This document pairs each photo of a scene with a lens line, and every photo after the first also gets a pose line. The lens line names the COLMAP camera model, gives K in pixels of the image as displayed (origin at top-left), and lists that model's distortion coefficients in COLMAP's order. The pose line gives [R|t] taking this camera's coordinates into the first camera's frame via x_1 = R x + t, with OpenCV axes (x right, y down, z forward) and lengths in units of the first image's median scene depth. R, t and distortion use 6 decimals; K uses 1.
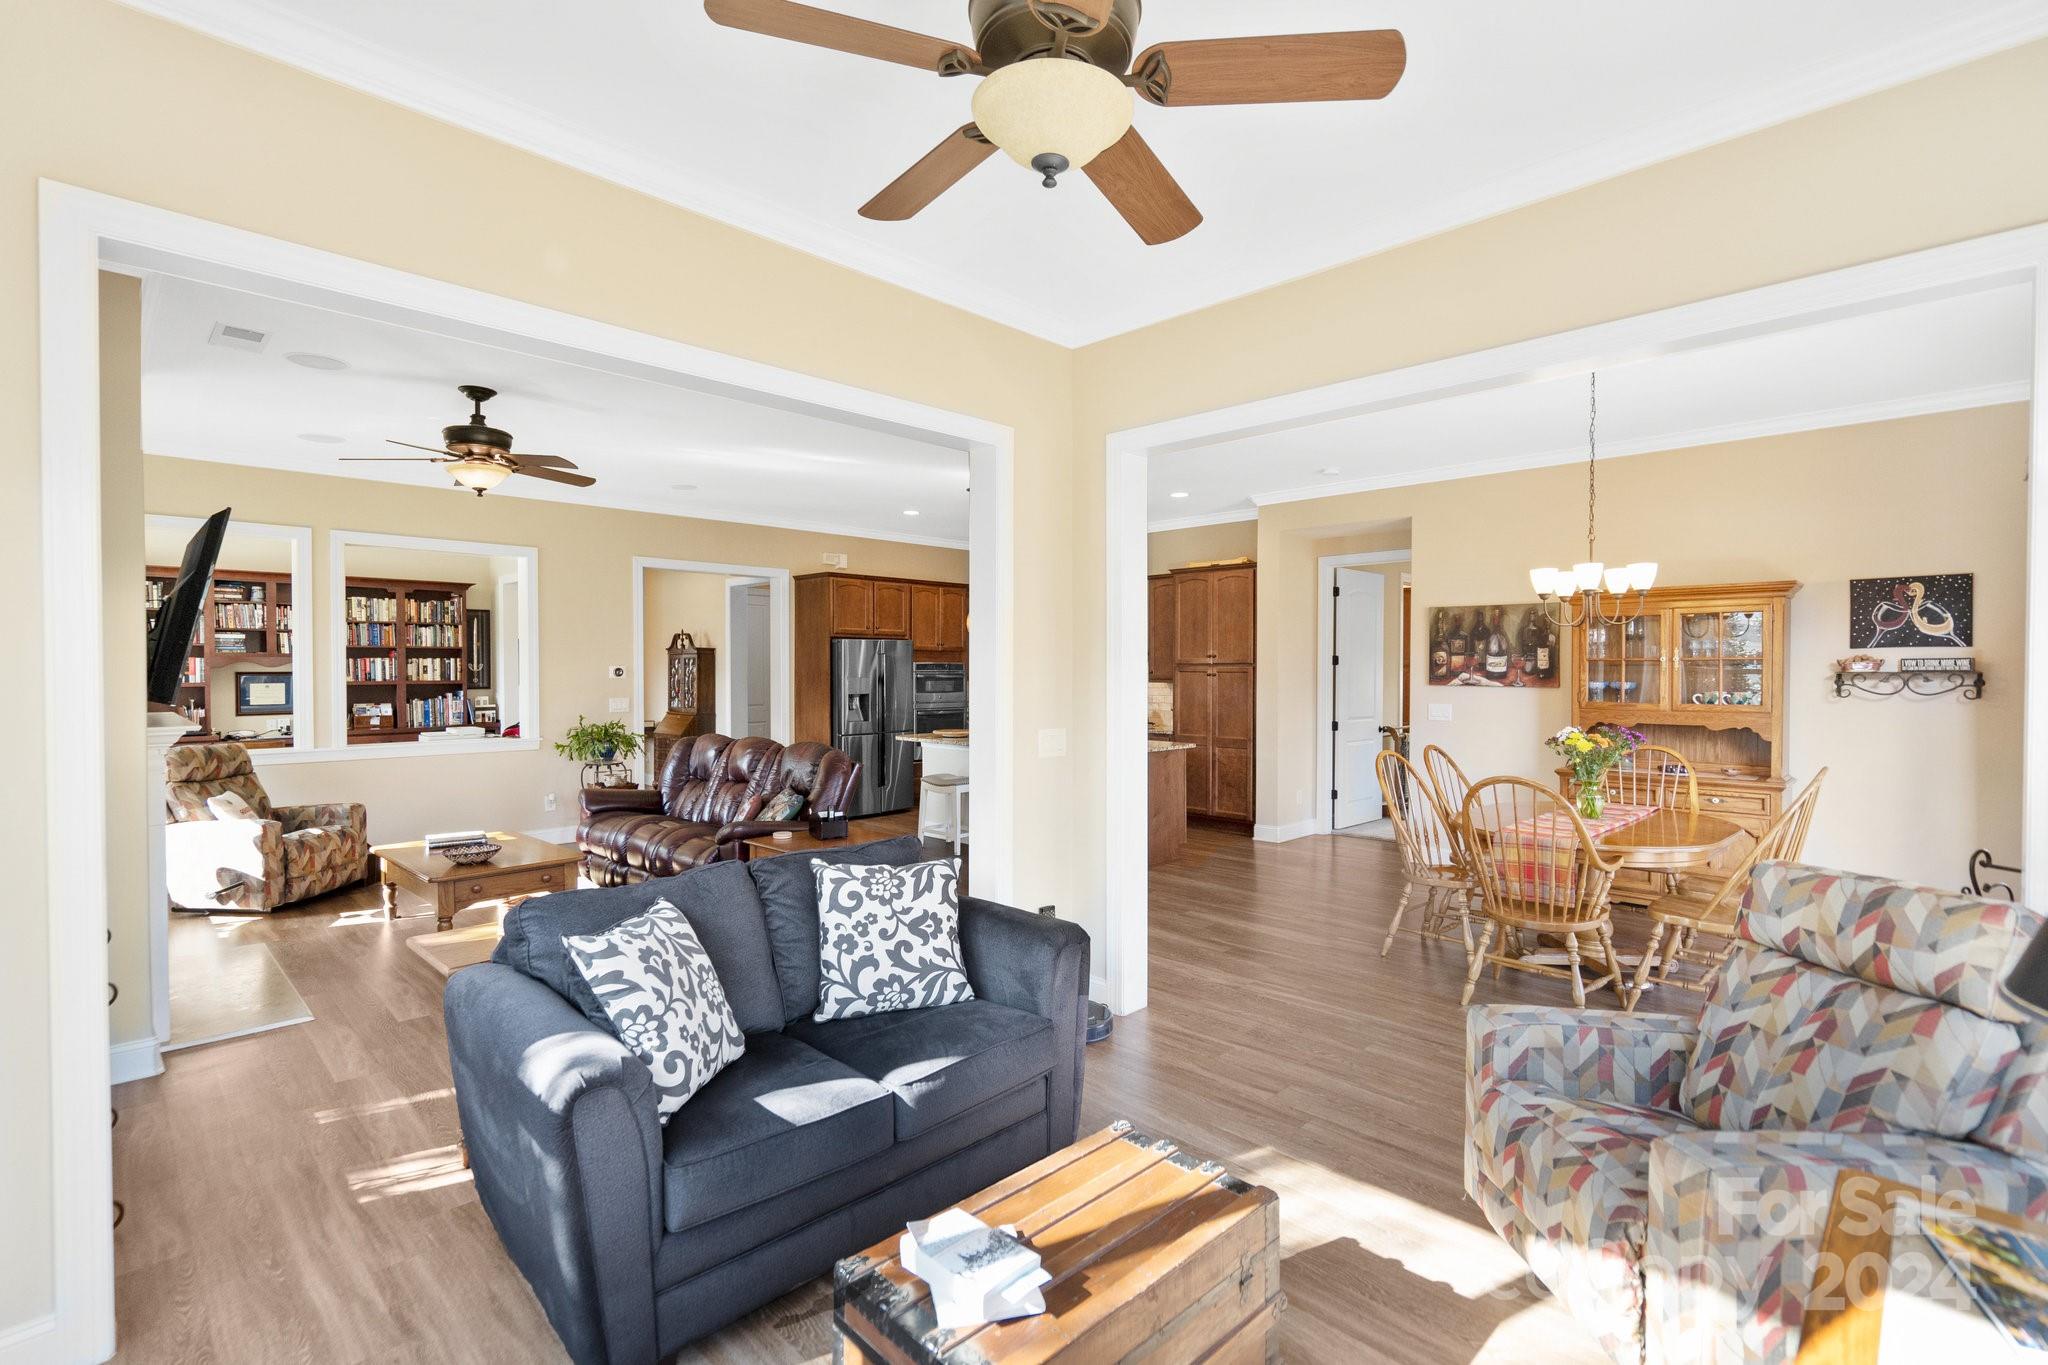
lens RADIAL K [[945.2, 0, 1027.8], [0, 945.2, 664.4], [0, 0, 1]] dist [-0.005848, 0.003614]
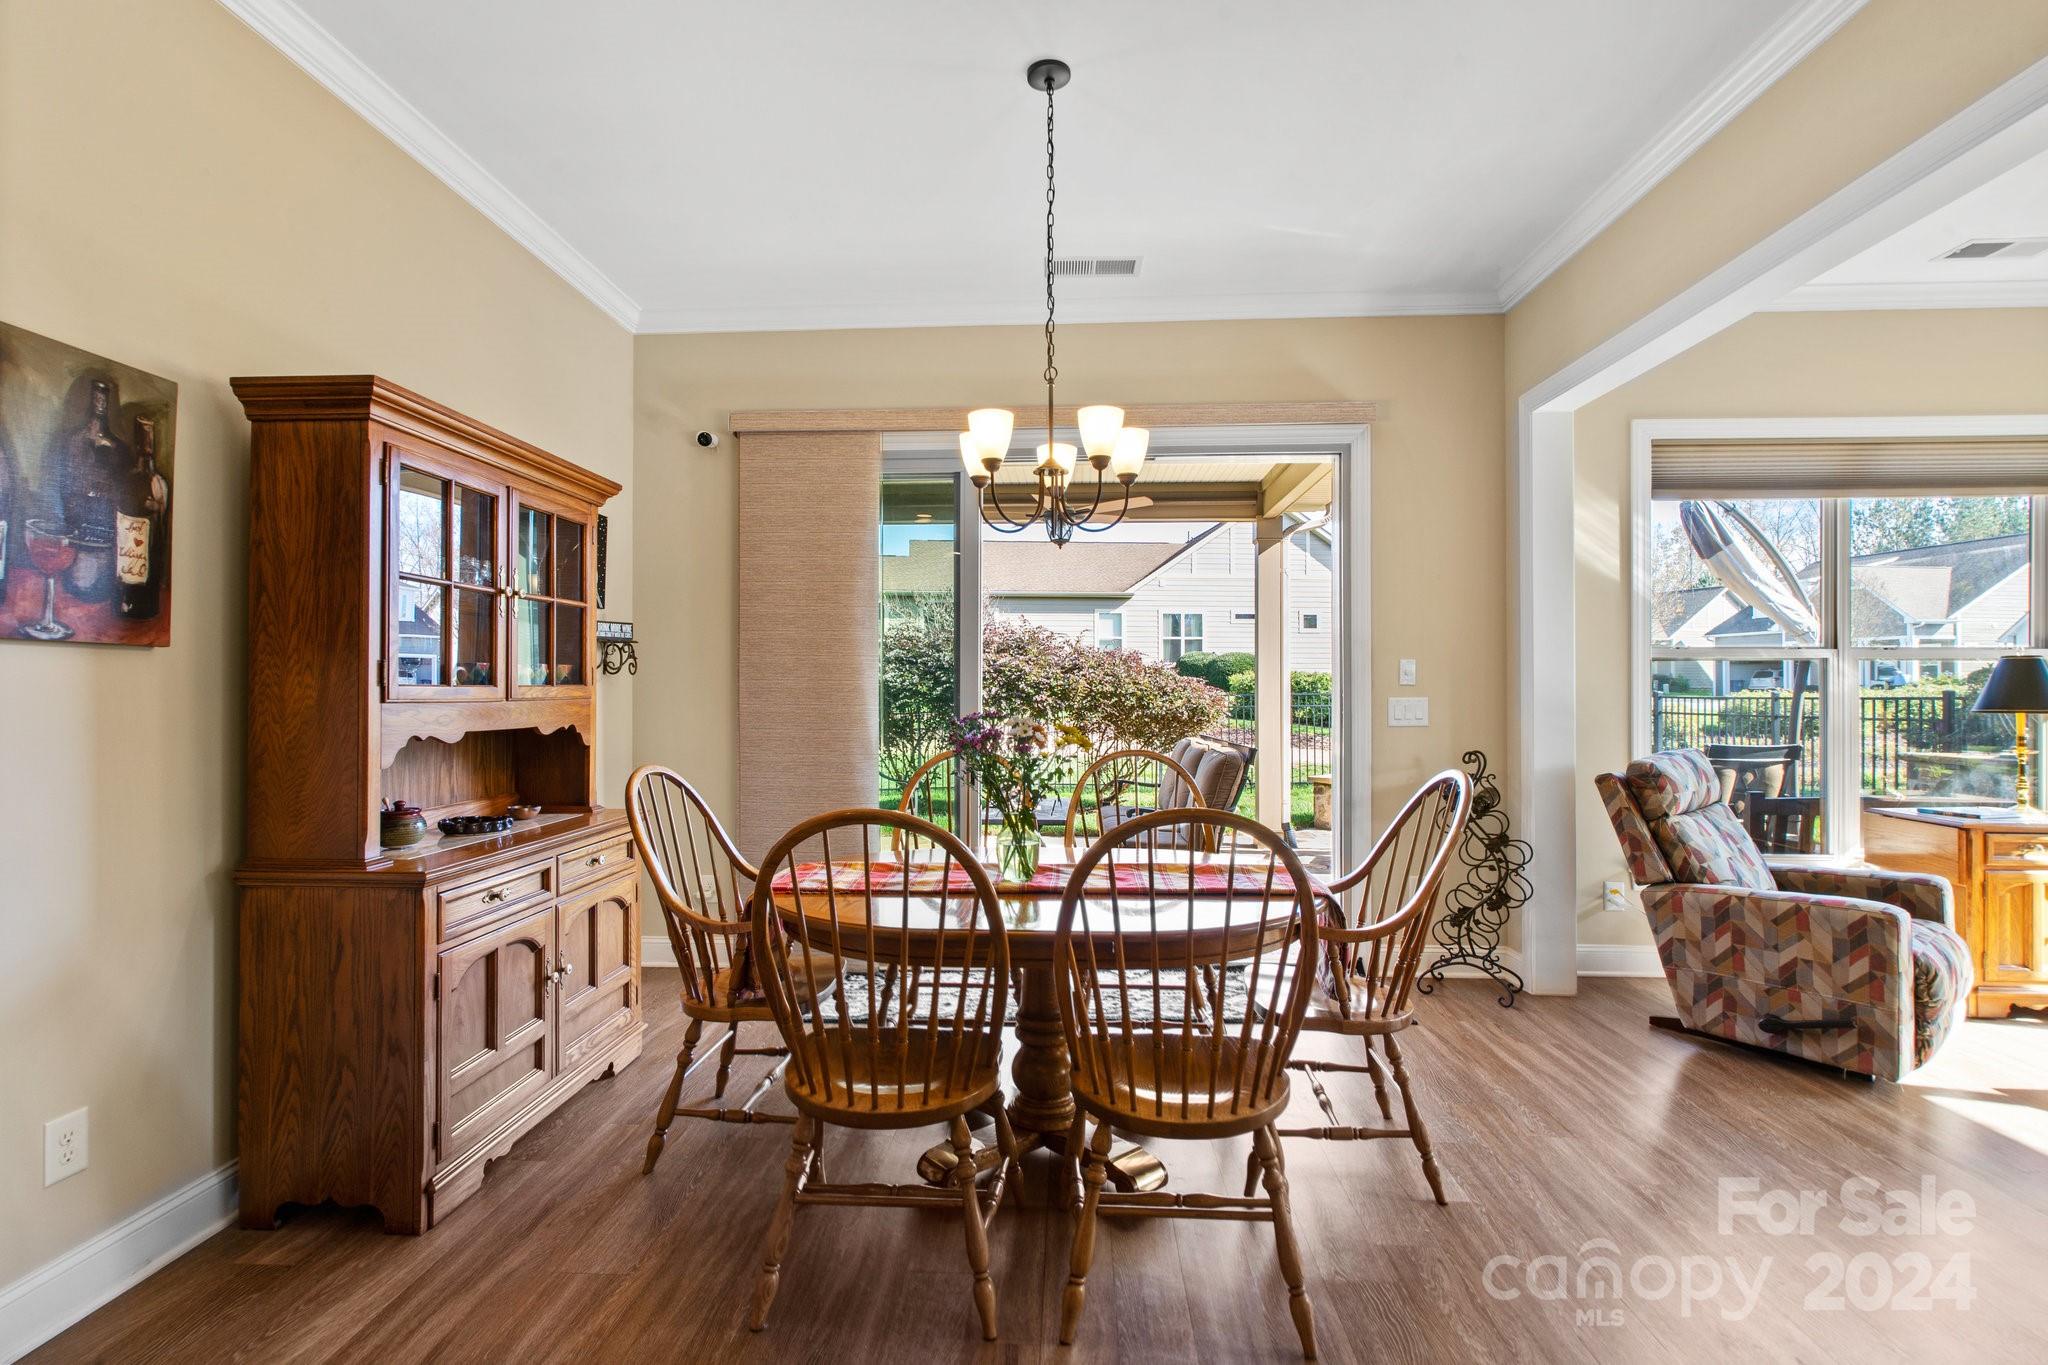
lens RADIAL K [[945.2, 0, 1017.8], [0, 945.2, 688.4], [0, 0, 1]] dist [-0.005848, 0.003614]
pose [[-0.668626, 0.000662, 0.743599, 0.120743], [-0.004137, 0.999981, -0.004610, 0.037216], [-0.743588, -0.006159, -0.668610, 0.953887]]
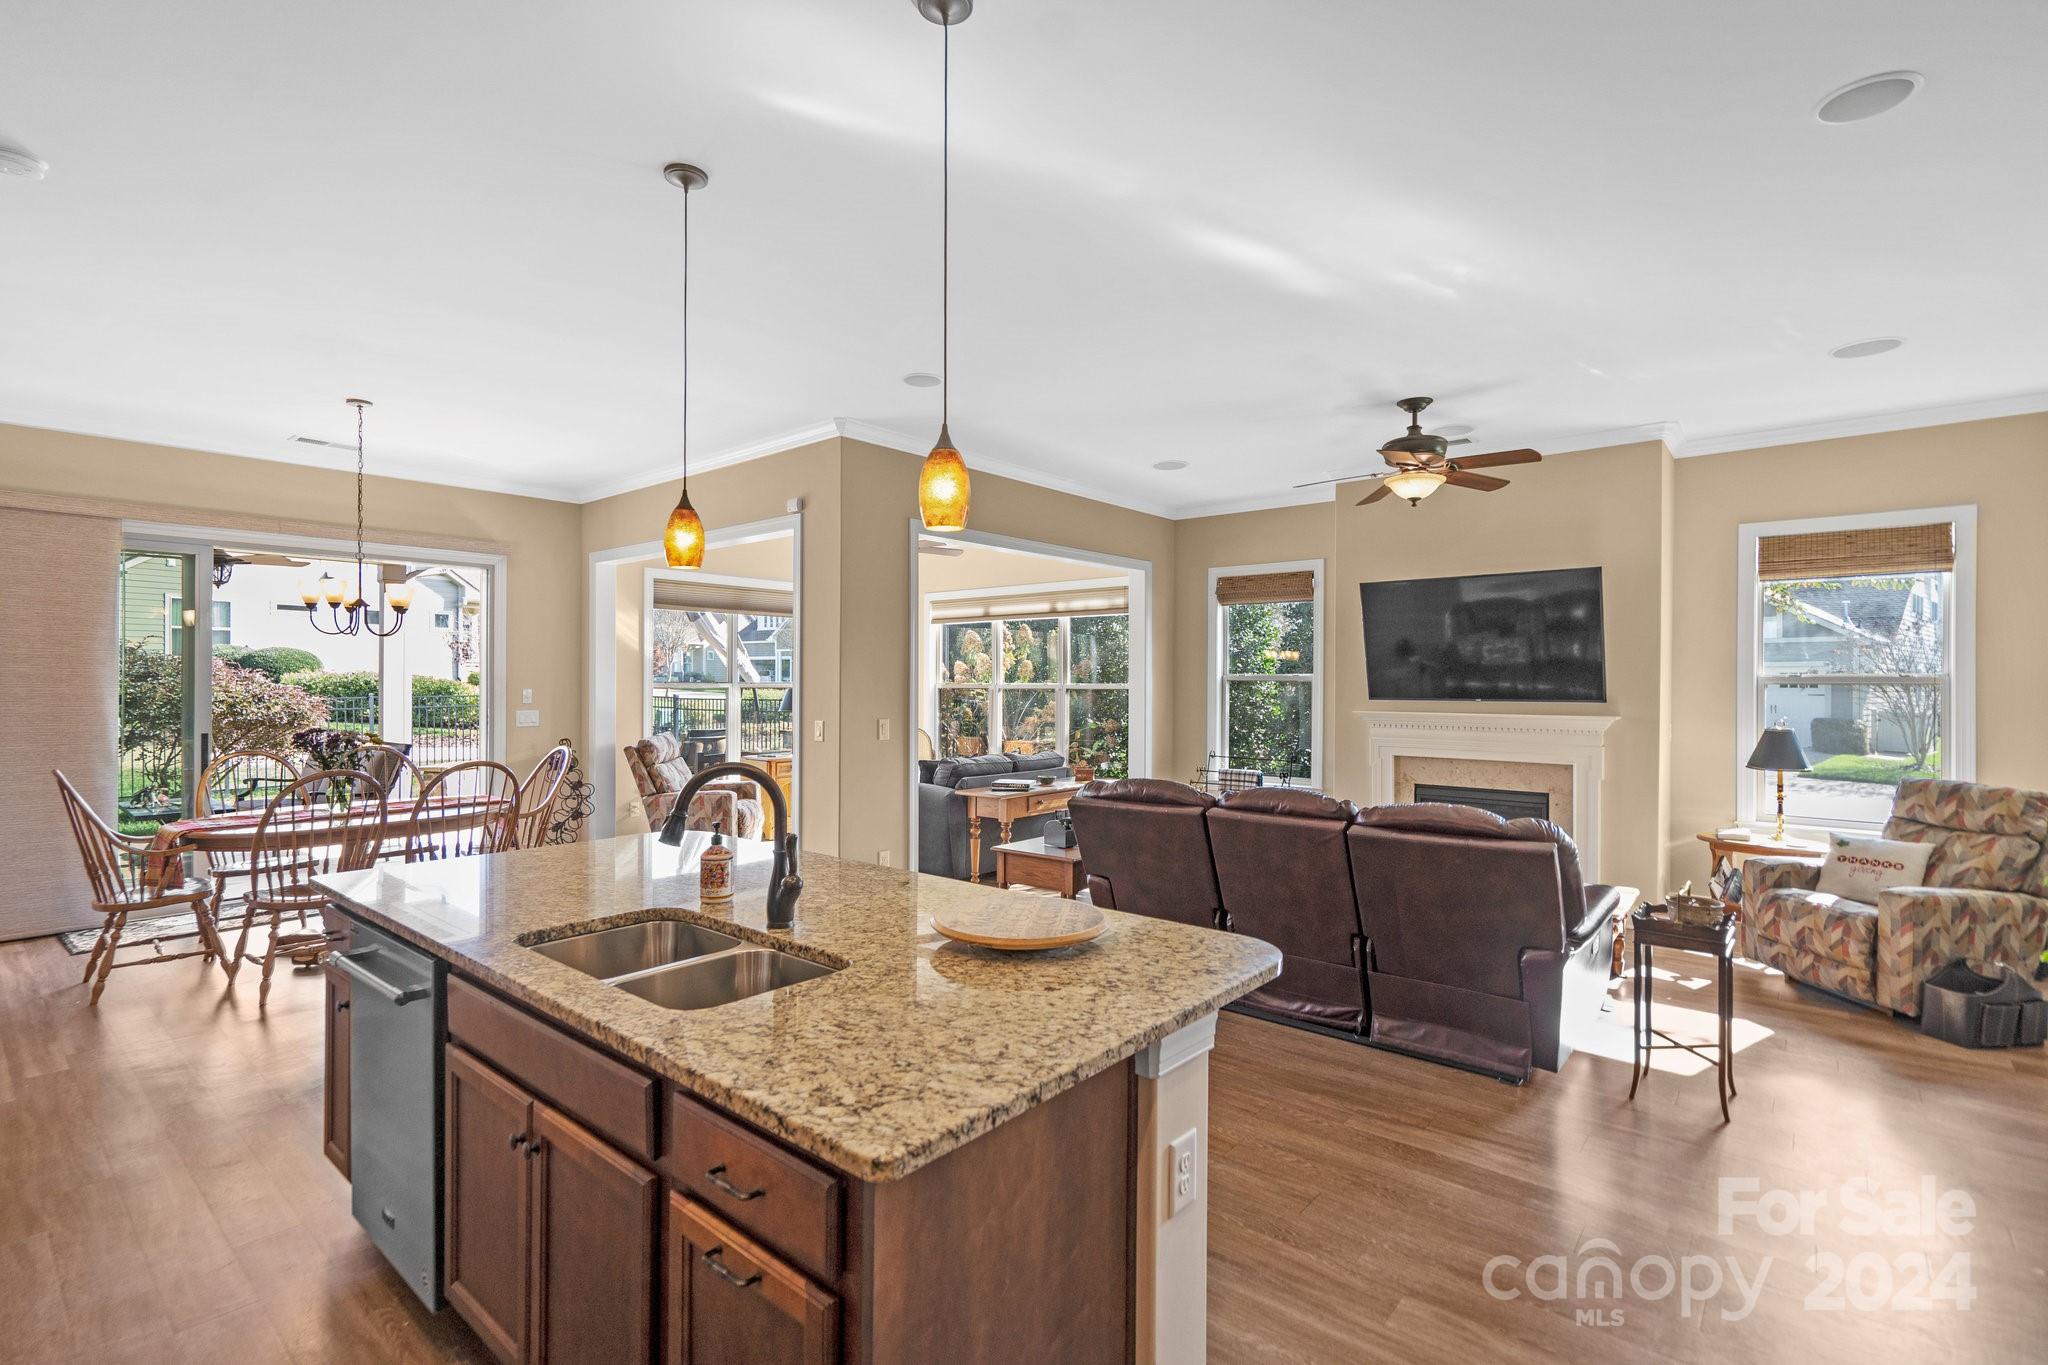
lens RADIAL K [[945.2, 0, 1024.3], [0, 945.2, 677.5], [0, 0, 1]] dist [-0.005848, 0.003614]
pose [[-0.996504, -0.003643, -0.083465, -0.075575], [-0.002745, 0.999937, -0.010862, 0.011523], [0.083499, -0.010595, -0.996452, 1.496263]]
